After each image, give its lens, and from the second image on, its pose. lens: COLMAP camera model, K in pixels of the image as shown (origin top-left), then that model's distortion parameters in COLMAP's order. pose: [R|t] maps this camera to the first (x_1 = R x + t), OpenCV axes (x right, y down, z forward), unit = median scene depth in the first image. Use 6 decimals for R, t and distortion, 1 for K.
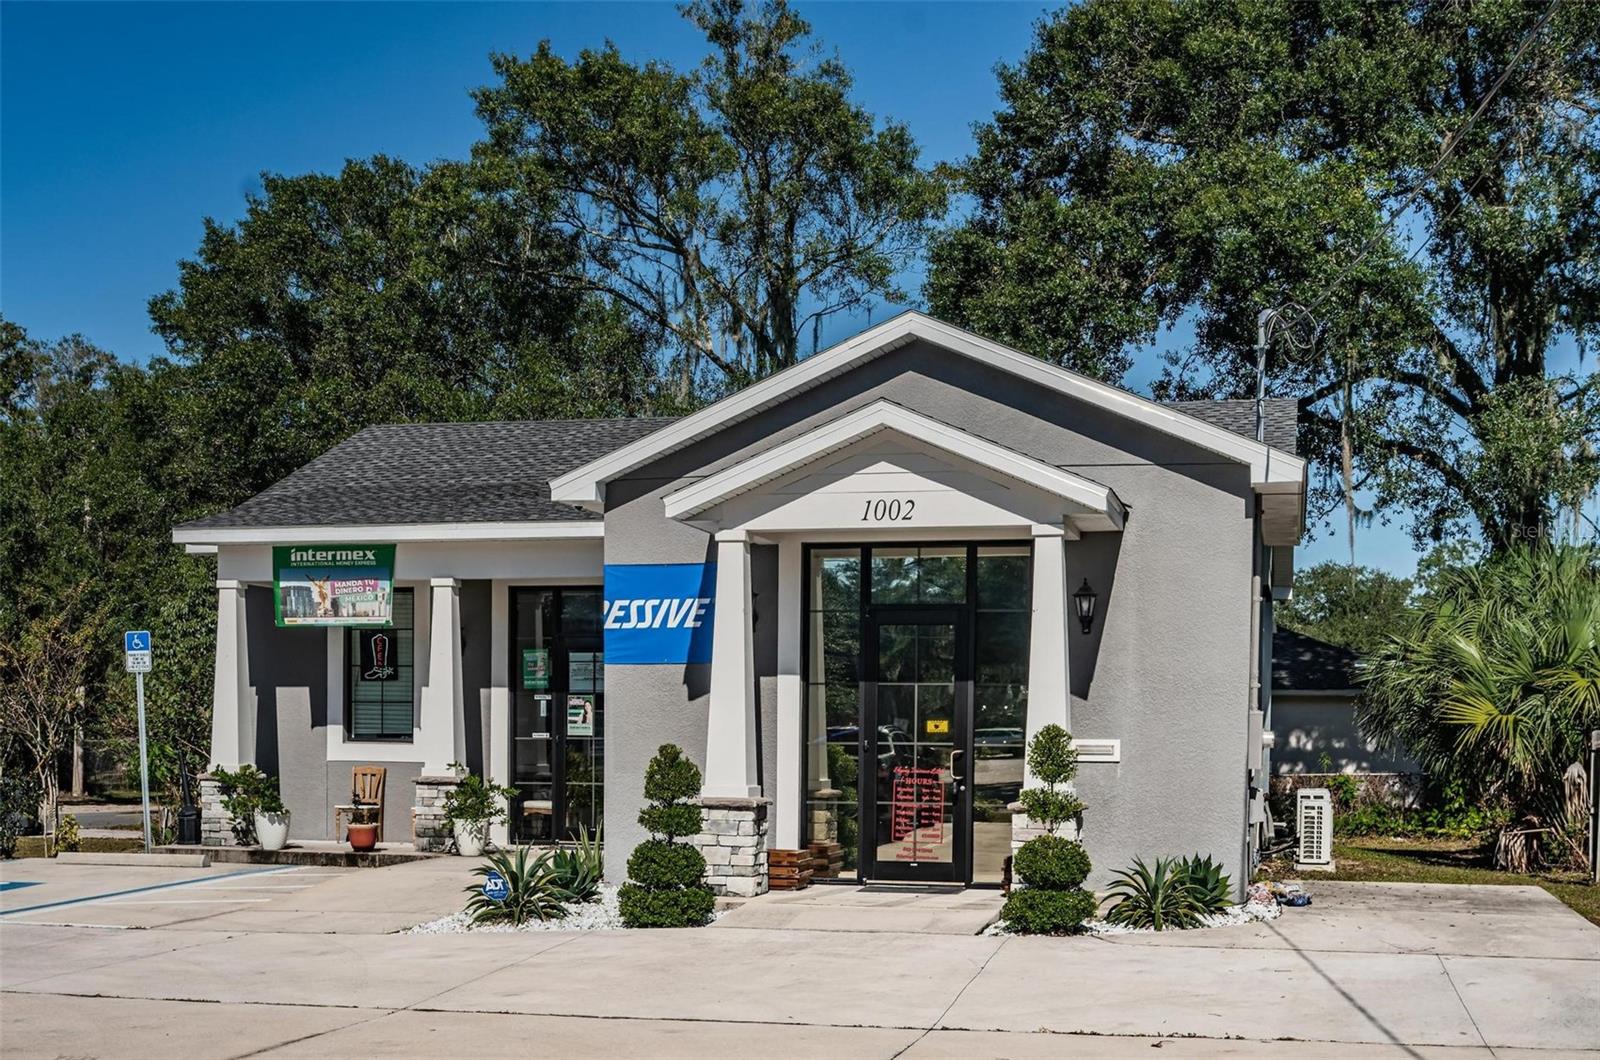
lens RADIAL K [[2077.7, 0, 799.1], [0, 2077.7, 736.0], [0, 0, 1]] dist [-0.021649, 0.038980]
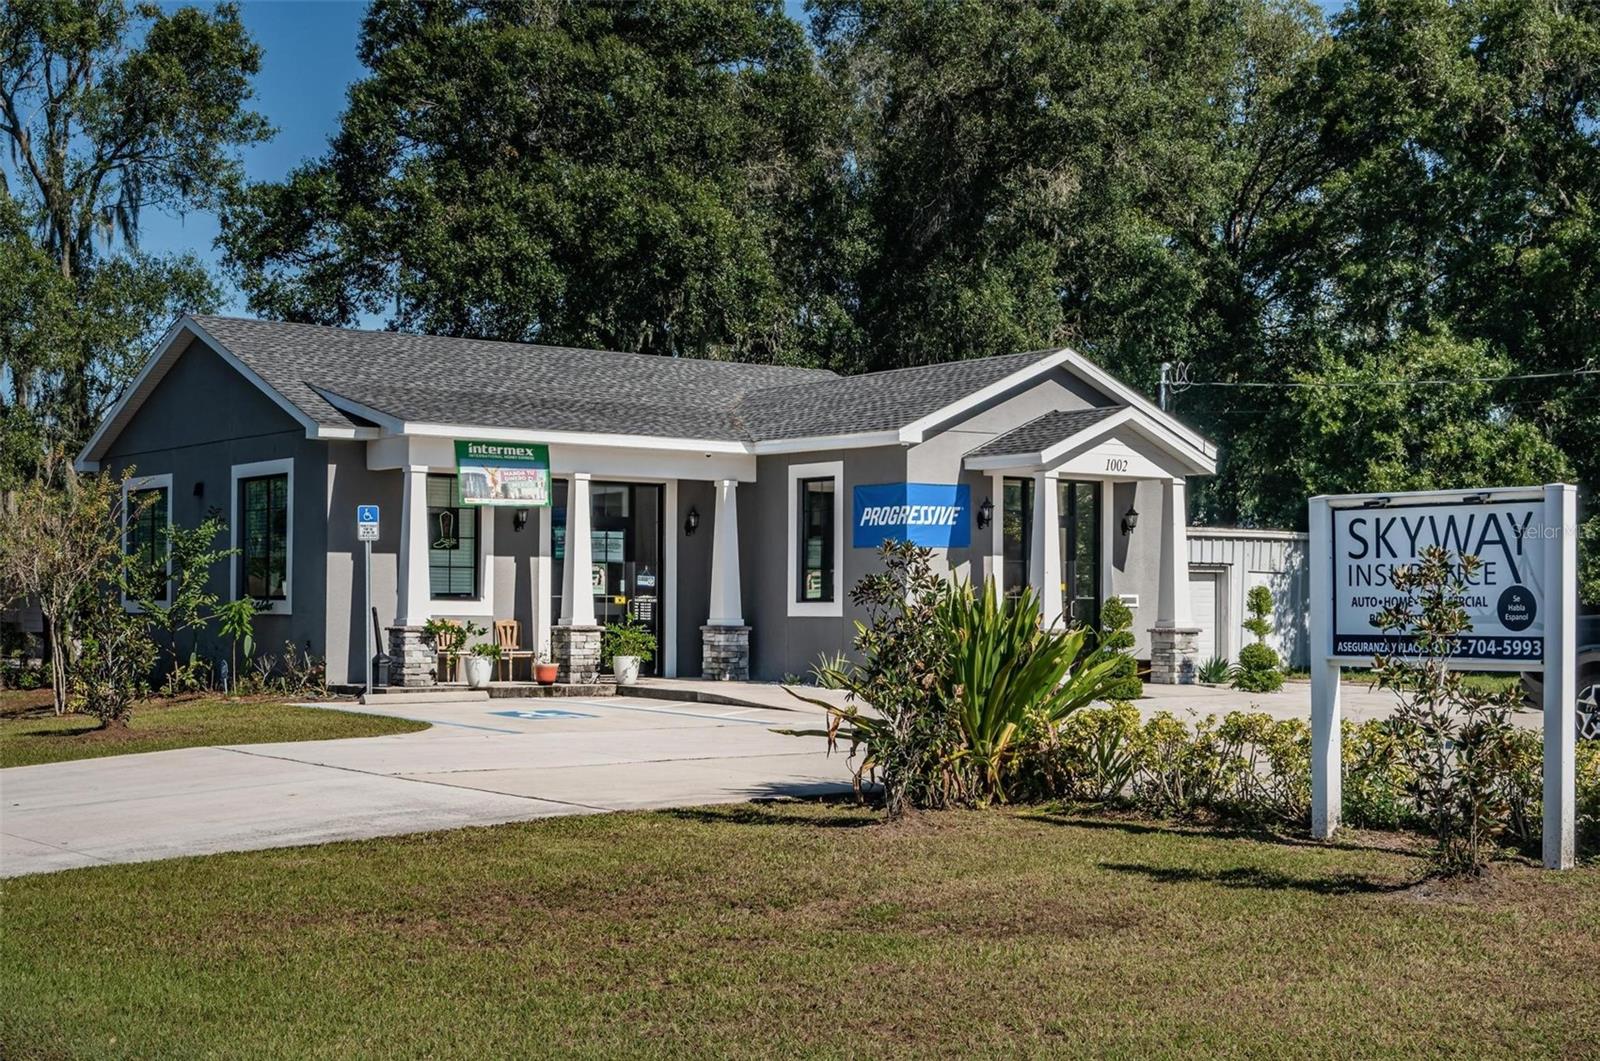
lens RADIAL K [[2145.9, 0, 798.5], [0, 2145.9, 451.8], [0, 0, 1]] dist [0.081655, -0.031634]
pose [[0.618848, 0.051021, 0.783852, -1.125764], [0.003143, 0.997720, -0.067423, 0.002156], [-0.785505, 0.044188, 0.617276, 0.054919]]
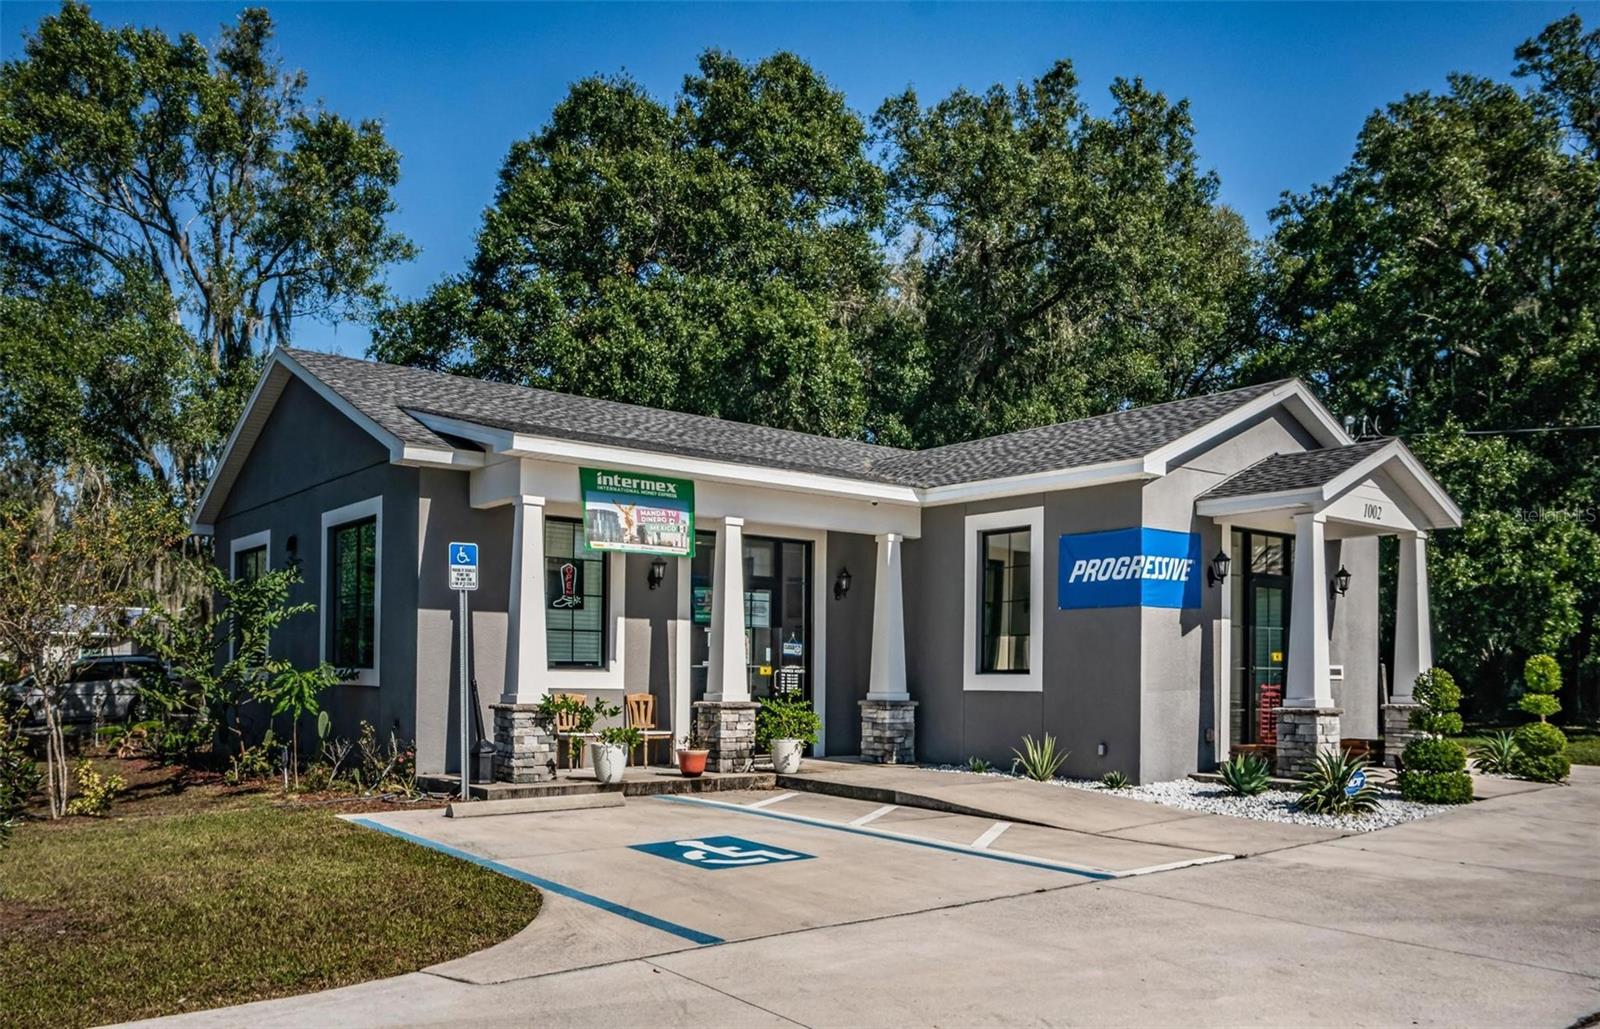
lens RADIAL K [[1211.2, 0, 803.4], [0, 1211.2, 599.7], [0, 0, 1]] dist [-0.002797, 0.001220]
pose [[0.596023, 0.044309, 0.801744, -0.641014], [-0.000453, 0.998495, -0.054846, 0.001378], [-0.802967, 0.032327, 0.595146, 0.583376]]
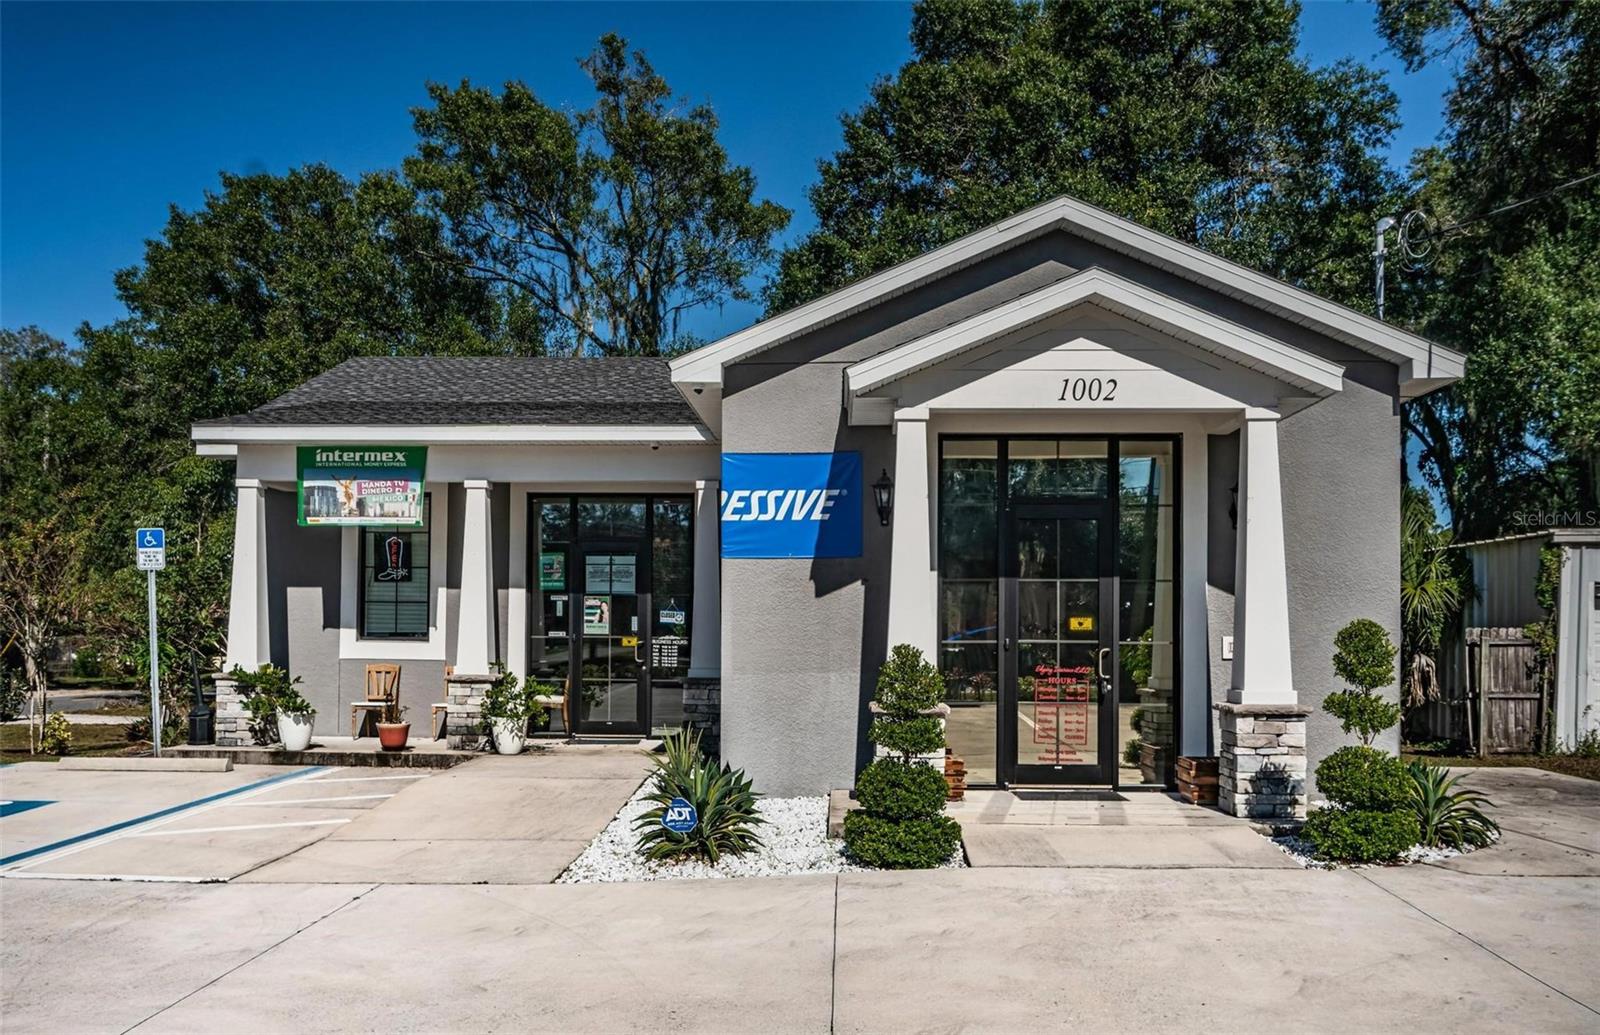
lens RADIAL K [[1316.5, 0, 803.8], [0, 1316.5, 571.2], [0, 0, 1]] dist [-0.008241, -0.003493]
pose [[0.978207, 0.007565, 0.207495, -0.144874], [0.002146, 0.998914, -0.046532, -0.000712], [-0.207621, 0.045964, 0.977129, 0.327874]]
